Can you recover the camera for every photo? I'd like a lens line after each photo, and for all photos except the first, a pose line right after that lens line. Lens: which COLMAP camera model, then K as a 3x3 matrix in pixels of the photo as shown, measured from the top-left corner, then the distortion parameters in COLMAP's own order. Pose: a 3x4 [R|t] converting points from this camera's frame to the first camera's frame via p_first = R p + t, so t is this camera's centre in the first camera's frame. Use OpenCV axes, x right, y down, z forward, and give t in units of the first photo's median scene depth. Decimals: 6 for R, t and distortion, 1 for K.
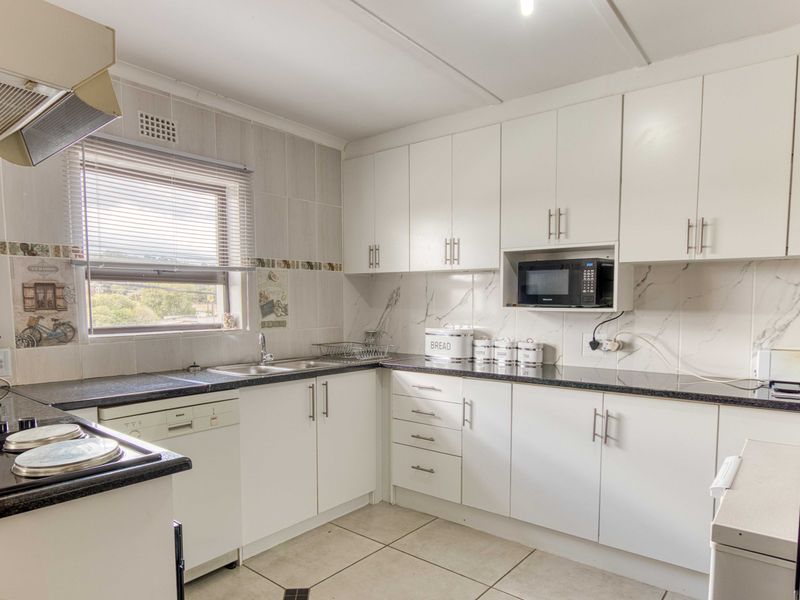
lens RADIAL K [[513.3, 0, 383.8], [0, 513.3, 332.4], [0, 0, 1]] dist [-0.000419, 0.003054]
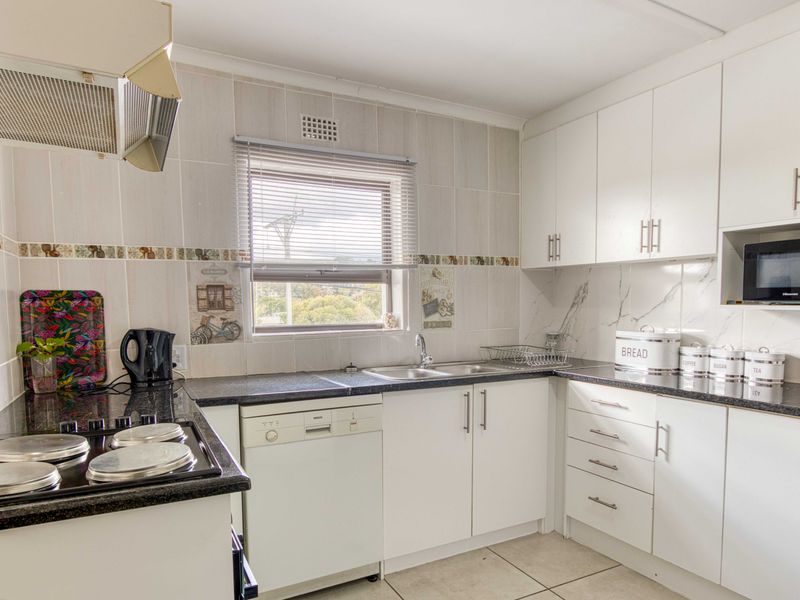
lens RADIAL K [[509.6, 0, 394.8], [0, 509.6, 335.7], [0, 0, 1]] dist [-0.004488, 0.003585]
pose [[0.922757, 0.017859, -0.384968, 0.077766], [-0.014766, 0.999831, 0.010990, -0.005103], [0.385099, -0.004457, 0.922865, 0.118384]]
